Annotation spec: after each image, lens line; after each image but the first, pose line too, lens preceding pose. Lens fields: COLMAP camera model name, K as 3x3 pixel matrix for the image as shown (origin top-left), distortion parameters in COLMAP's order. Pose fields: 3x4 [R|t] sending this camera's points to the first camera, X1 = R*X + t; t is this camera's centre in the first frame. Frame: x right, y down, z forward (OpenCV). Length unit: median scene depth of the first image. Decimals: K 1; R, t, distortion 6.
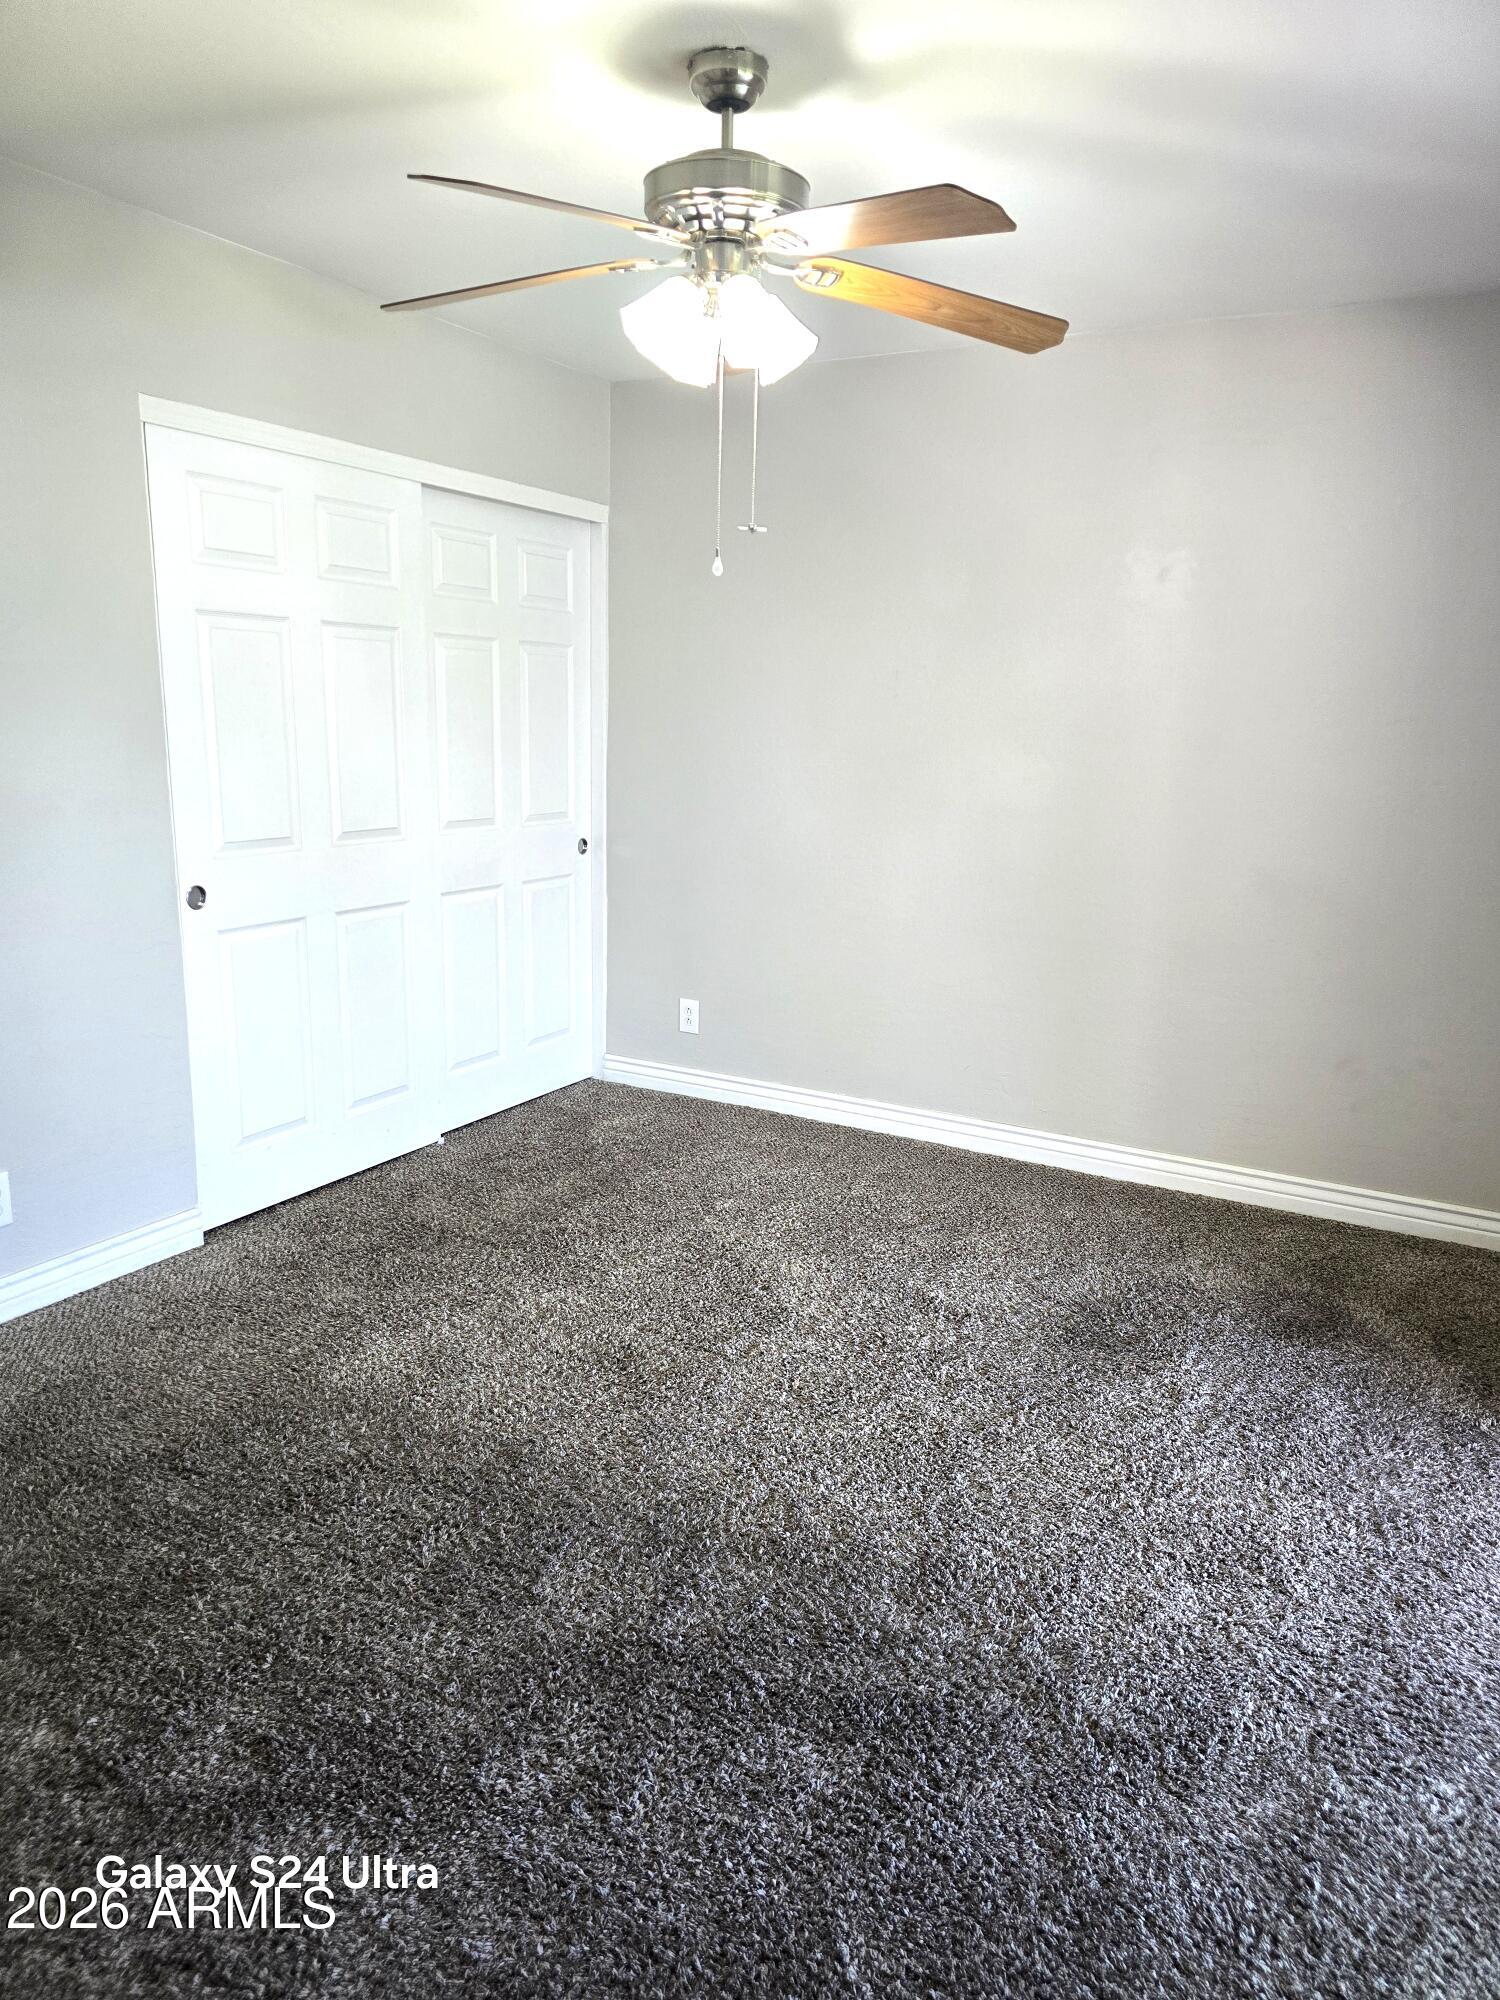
lens RADIAL K [[1335.4, 0, 750.8], [0, 1335.4, 999.3], [0, 0, 1]] dist [0.056330, -0.028372]
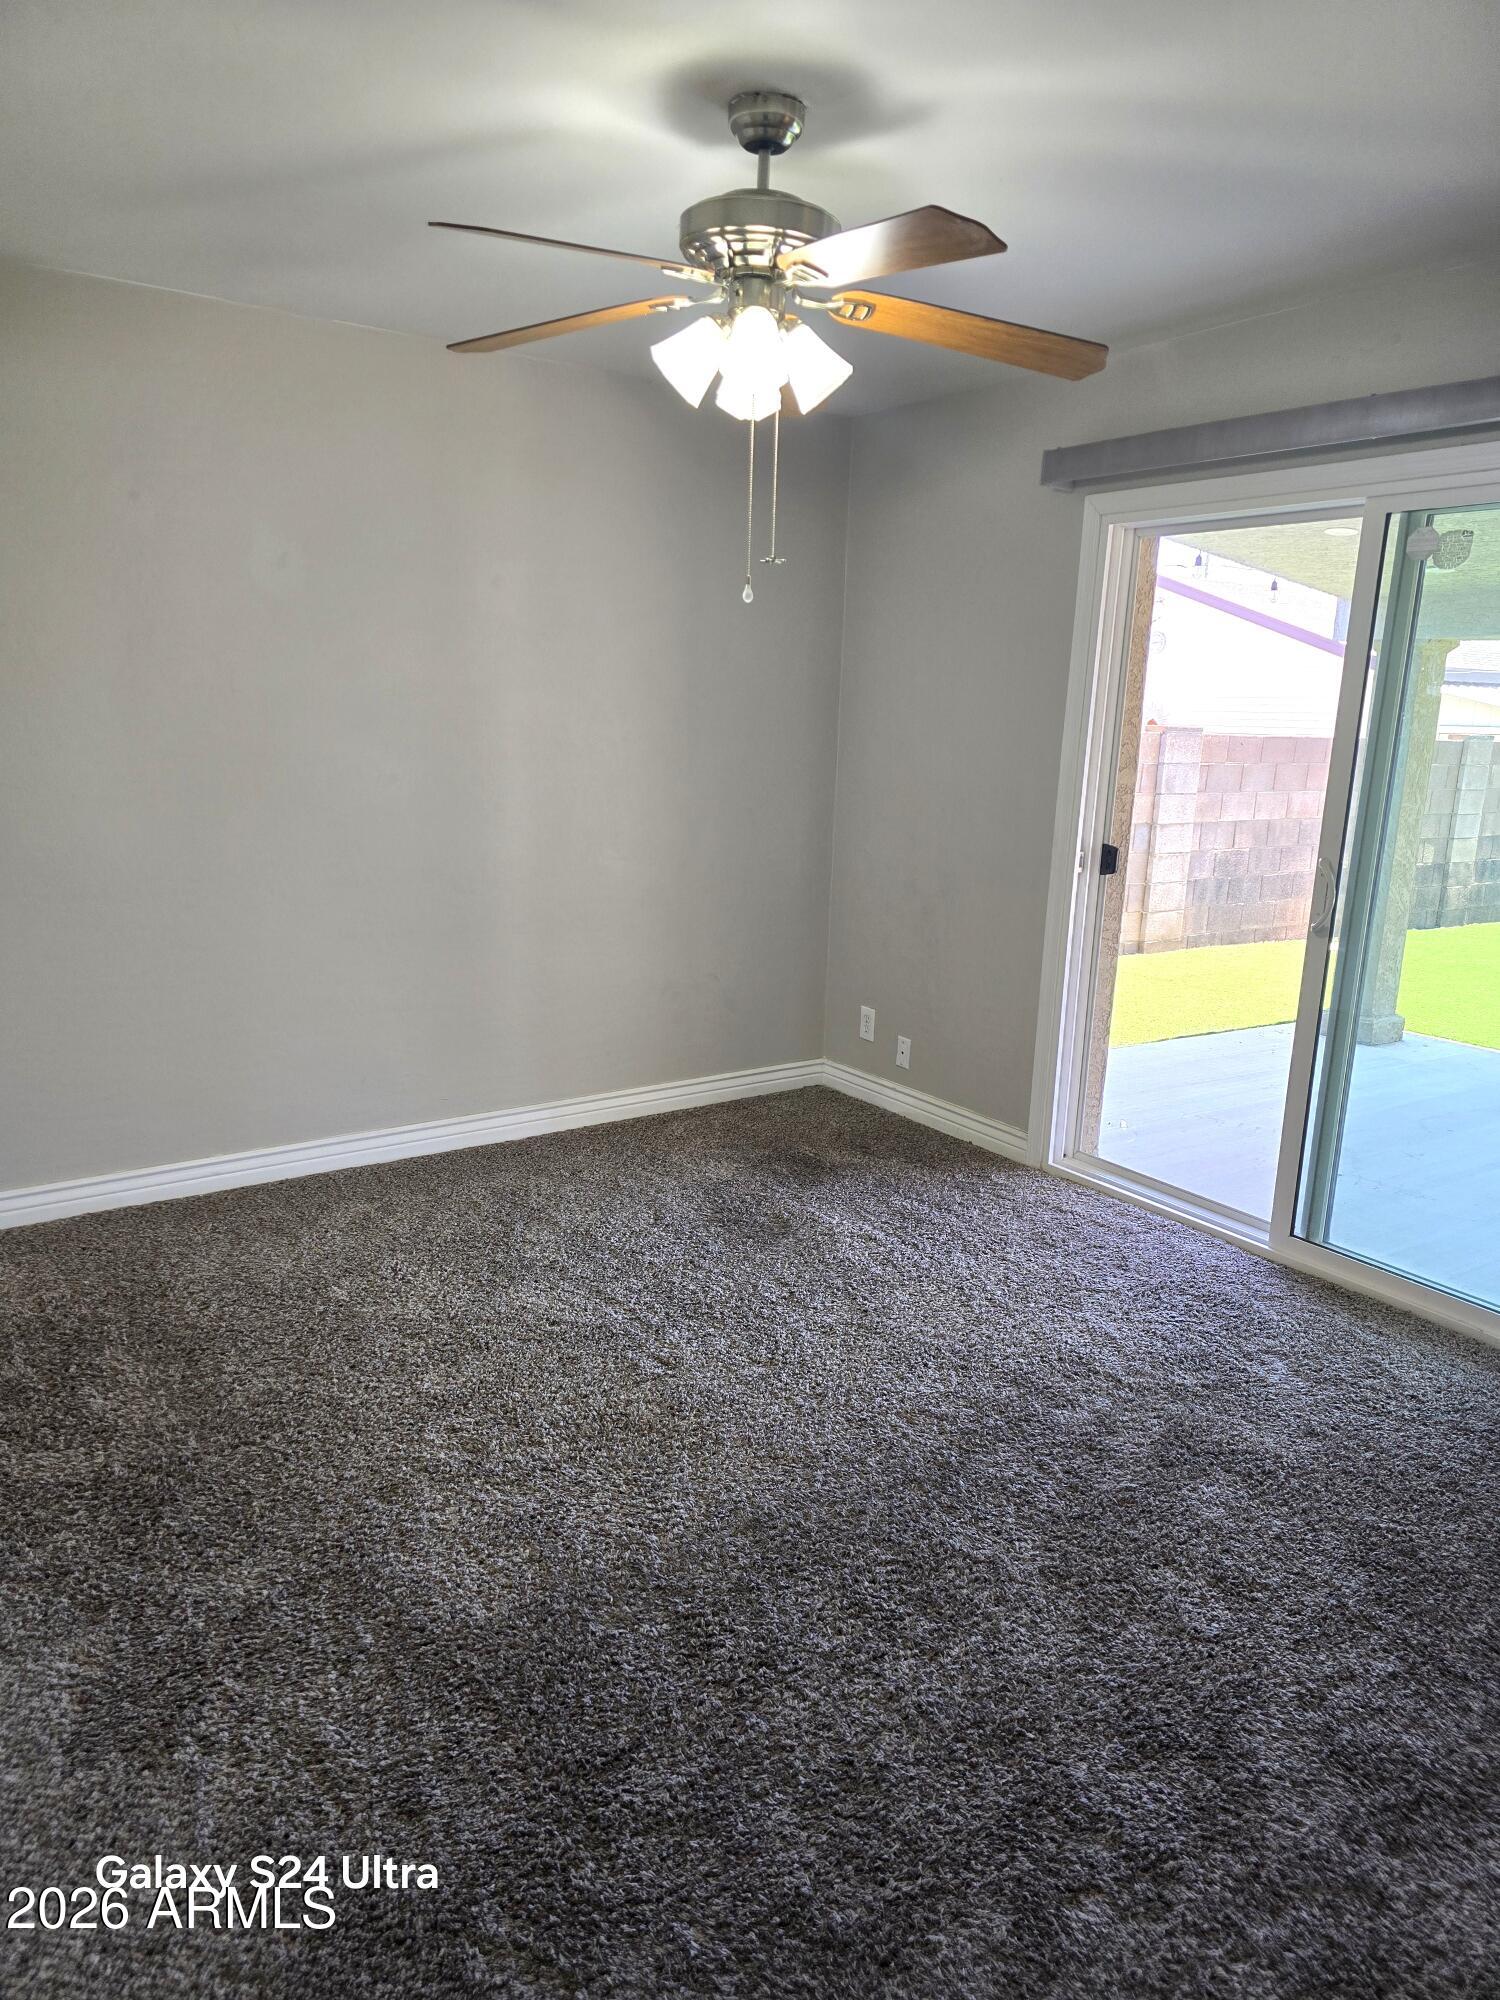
lens RADIAL K [[1335.4, 0, 745.8], [0, 1335.4, 1006.4], [0, 0, 1]] dist [0.056330, -0.028372]
pose [[0.453212, -0.217432, 0.864478, -0.770764], [0.182813, 0.971853, 0.148598, -0.134740], [-0.872455, 0.090691, 0.480205, 0.427109]]
